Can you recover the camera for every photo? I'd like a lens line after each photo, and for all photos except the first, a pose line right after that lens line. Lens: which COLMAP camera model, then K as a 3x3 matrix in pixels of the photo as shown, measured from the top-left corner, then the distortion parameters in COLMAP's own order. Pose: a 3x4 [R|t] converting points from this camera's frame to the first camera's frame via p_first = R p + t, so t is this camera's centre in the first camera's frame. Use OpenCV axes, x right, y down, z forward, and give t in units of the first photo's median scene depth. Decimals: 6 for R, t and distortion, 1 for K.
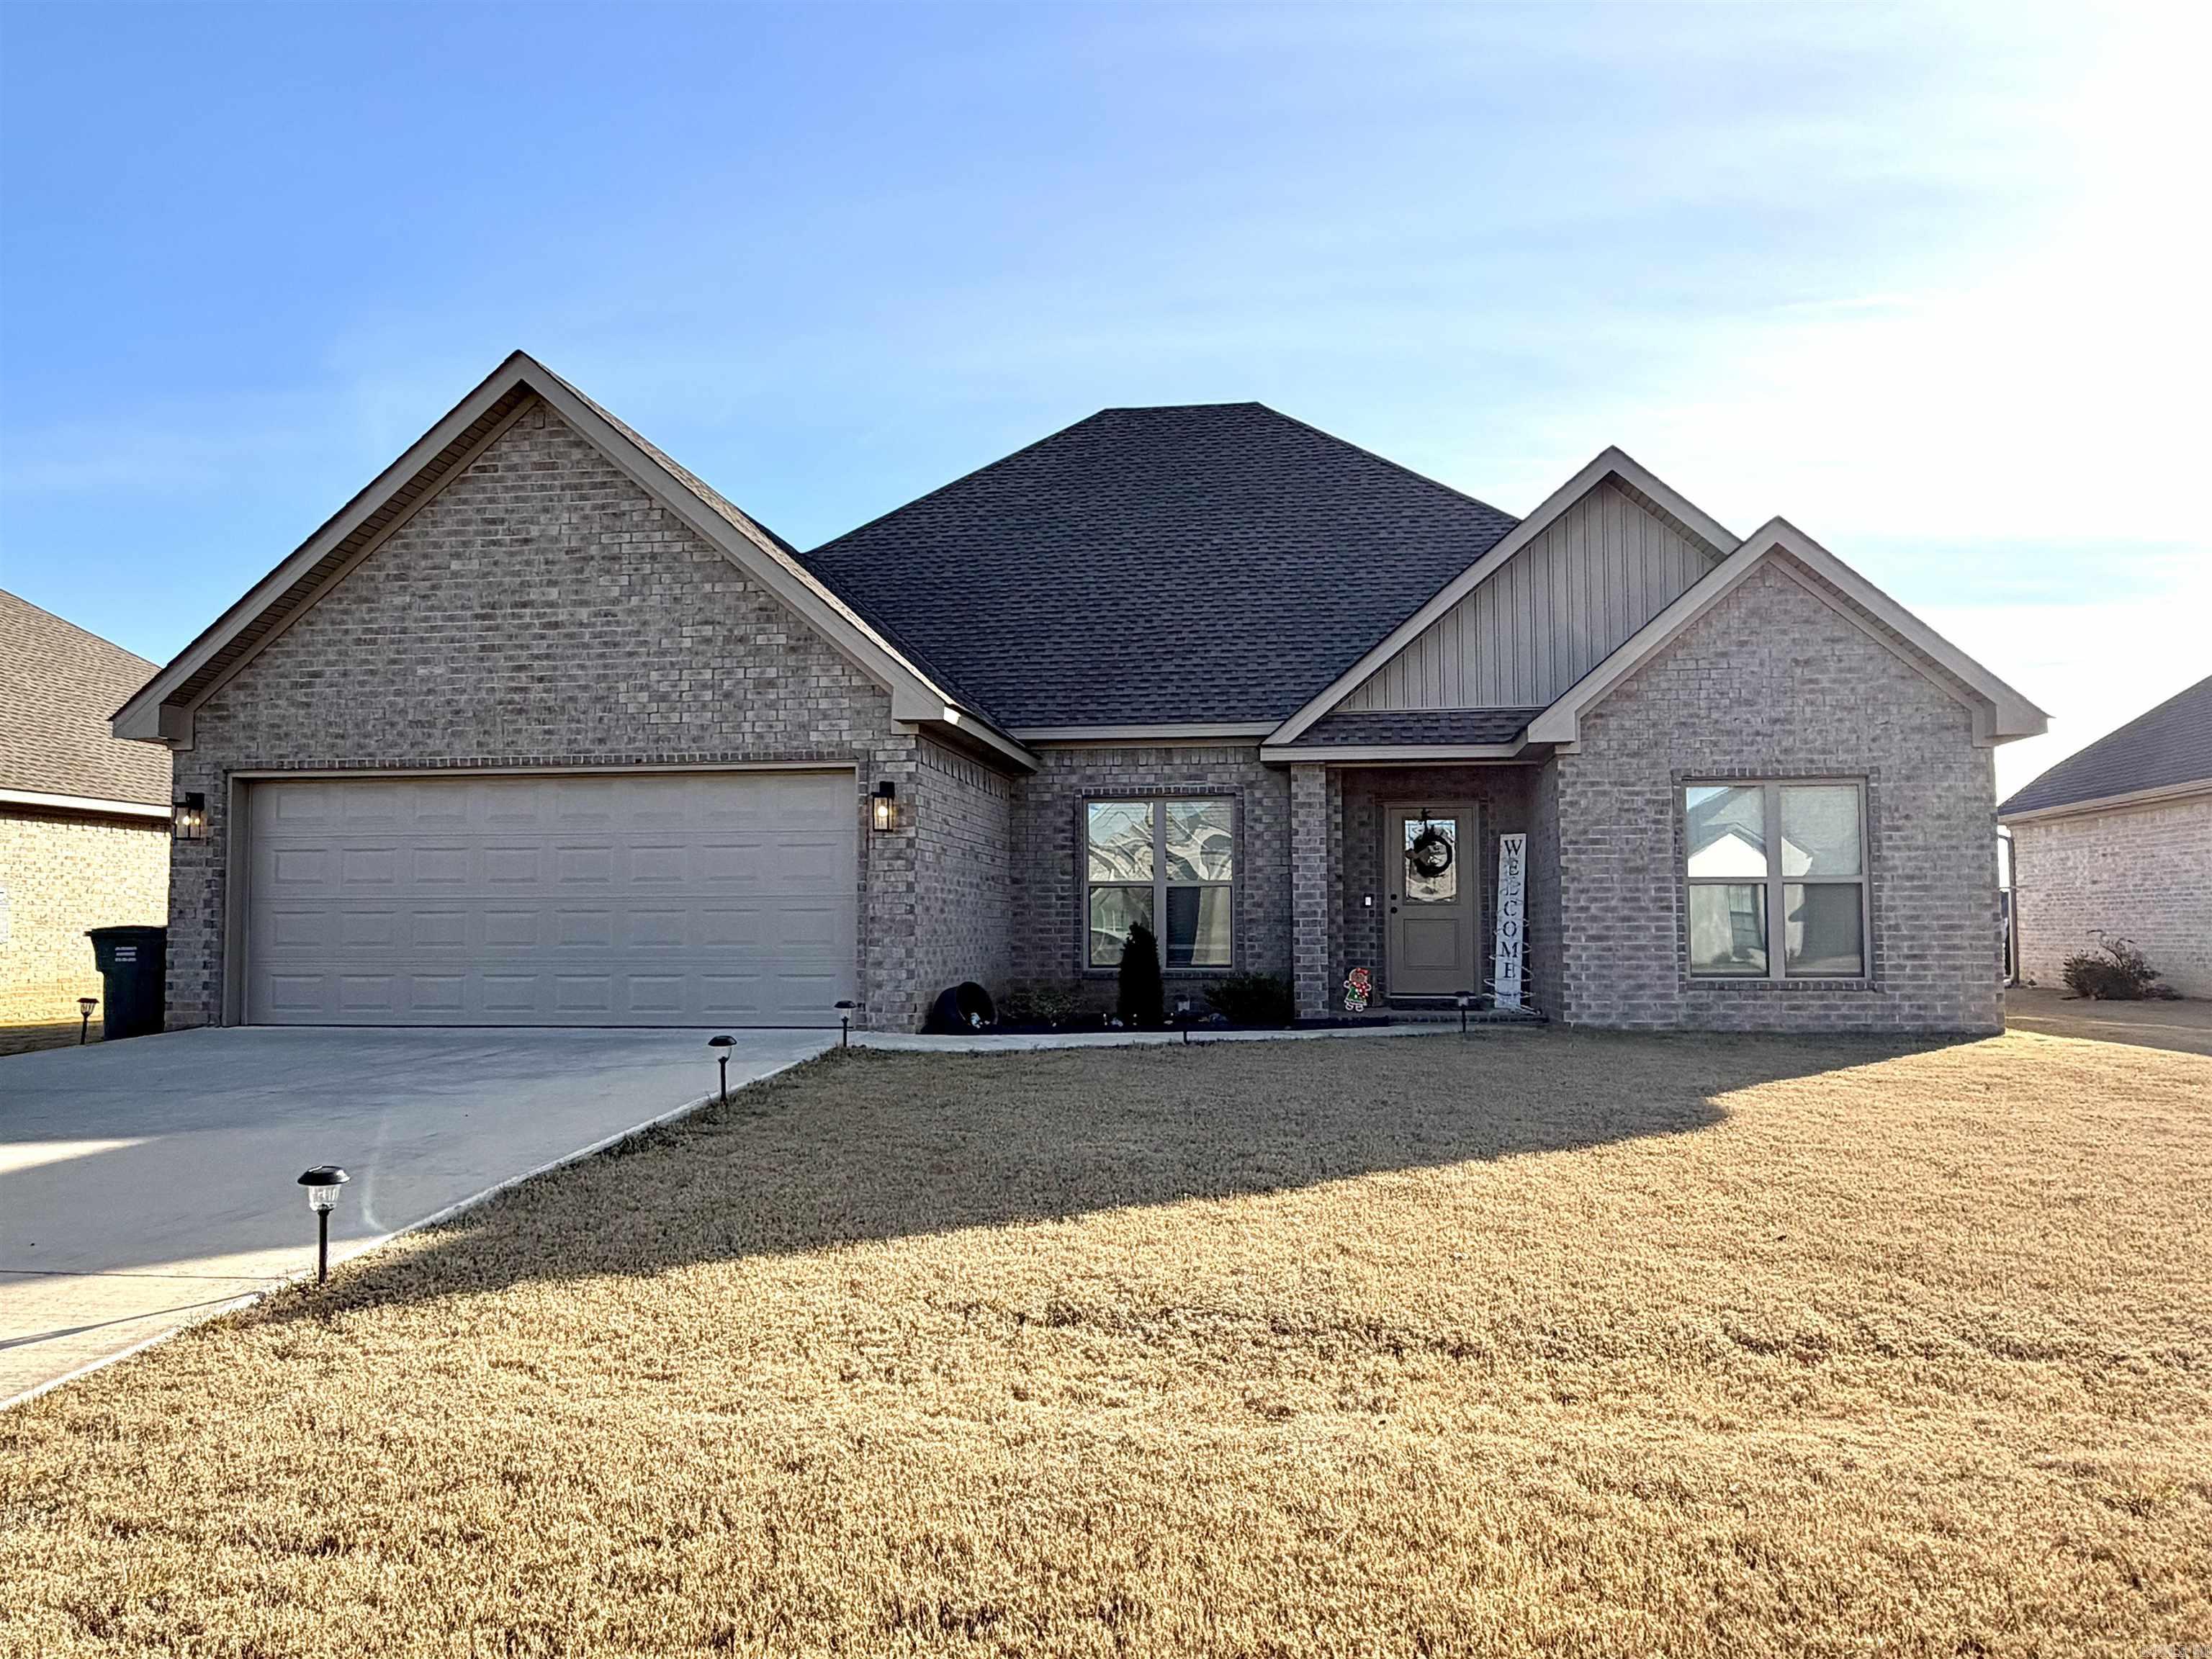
lens RADIAL K [[1617.2, 0, 1106.0], [0, 1617.2, 829.5], [0, 0, 1]] dist [0.002602, -0.002902]
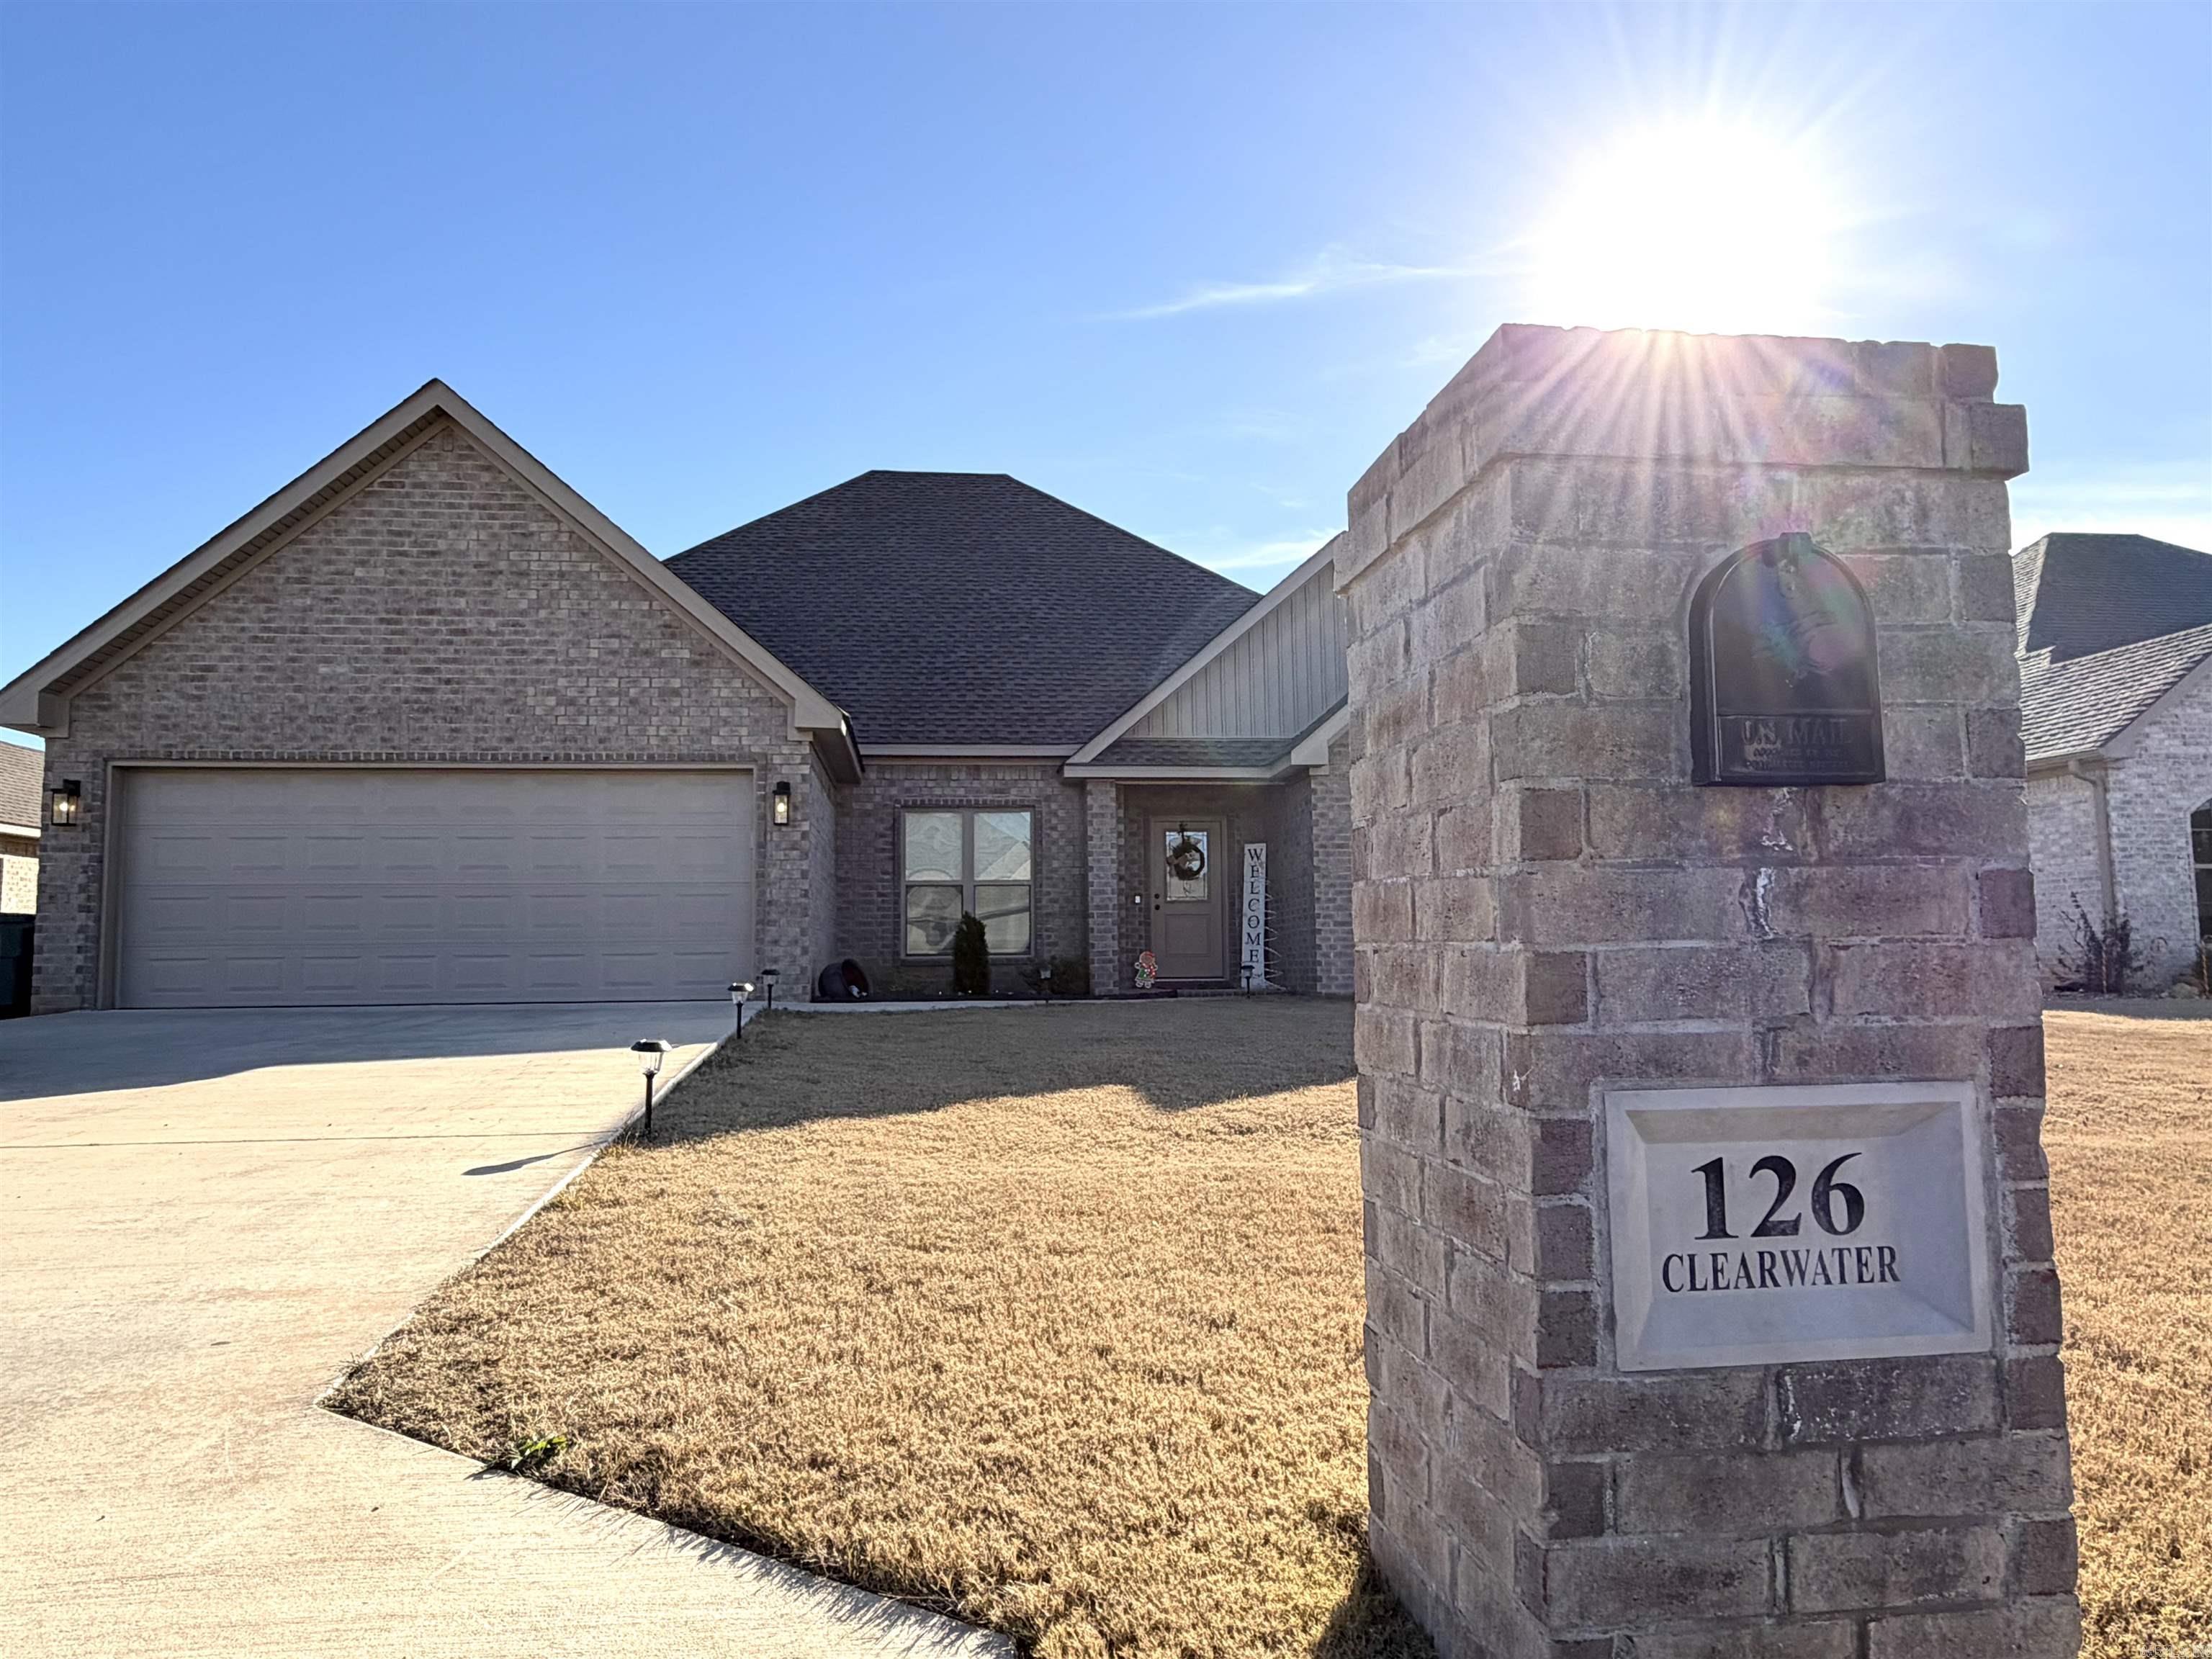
lens RADIAL K [[1508.2, 0, 1106.0], [0, 1508.2, 829.5], [0, 0, 1]] dist [-0.003415, 0.002402]
pose [[0.967747, 0.014631, 0.251497, -0.173007], [-0.007616, 0.999555, -0.028843, 0.031277], [-0.251807, 0.025998, 0.967428, -0.081172]]
